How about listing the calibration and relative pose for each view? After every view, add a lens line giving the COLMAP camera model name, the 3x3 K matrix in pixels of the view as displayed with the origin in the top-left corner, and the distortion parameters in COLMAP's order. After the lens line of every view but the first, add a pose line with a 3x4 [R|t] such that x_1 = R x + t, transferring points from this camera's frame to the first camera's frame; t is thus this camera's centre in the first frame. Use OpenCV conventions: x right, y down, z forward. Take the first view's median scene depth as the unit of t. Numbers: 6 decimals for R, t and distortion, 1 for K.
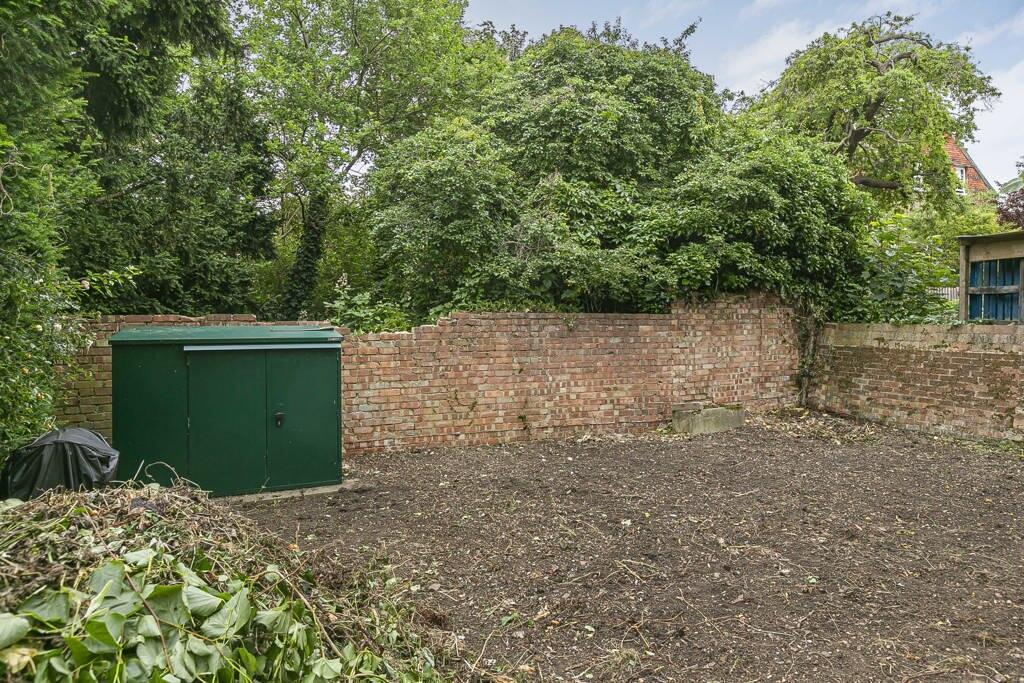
lens RADIAL K [[682.8, 0, 513.6], [0, 682.8, 336.7], [0, 0, 1]] dist [0.002641, 0.000310]
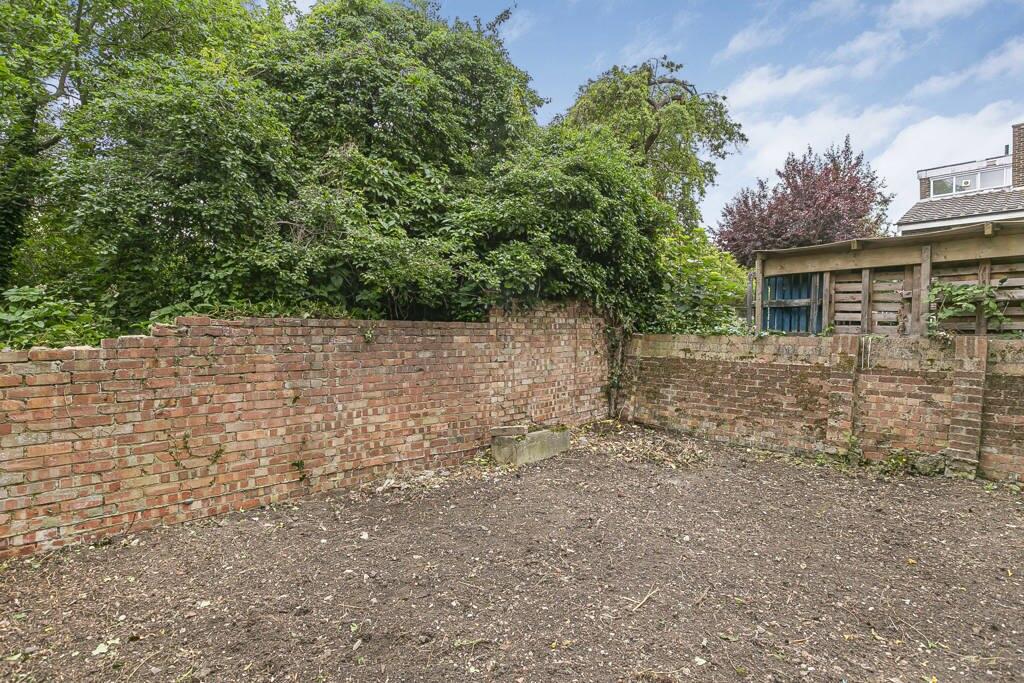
lens RADIAL K [[527.1, 0, 514.4], [0, 527.1, 334.6], [0, 0, 1]] dist [-0.002123, 0.000381]
pose [[0.941904, 0.003009, 0.335869, 0.037879], [0.002007, 0.999892, -0.014584, -0.008736], [-0.335876, 0.014411, 0.941796, 0.371034]]
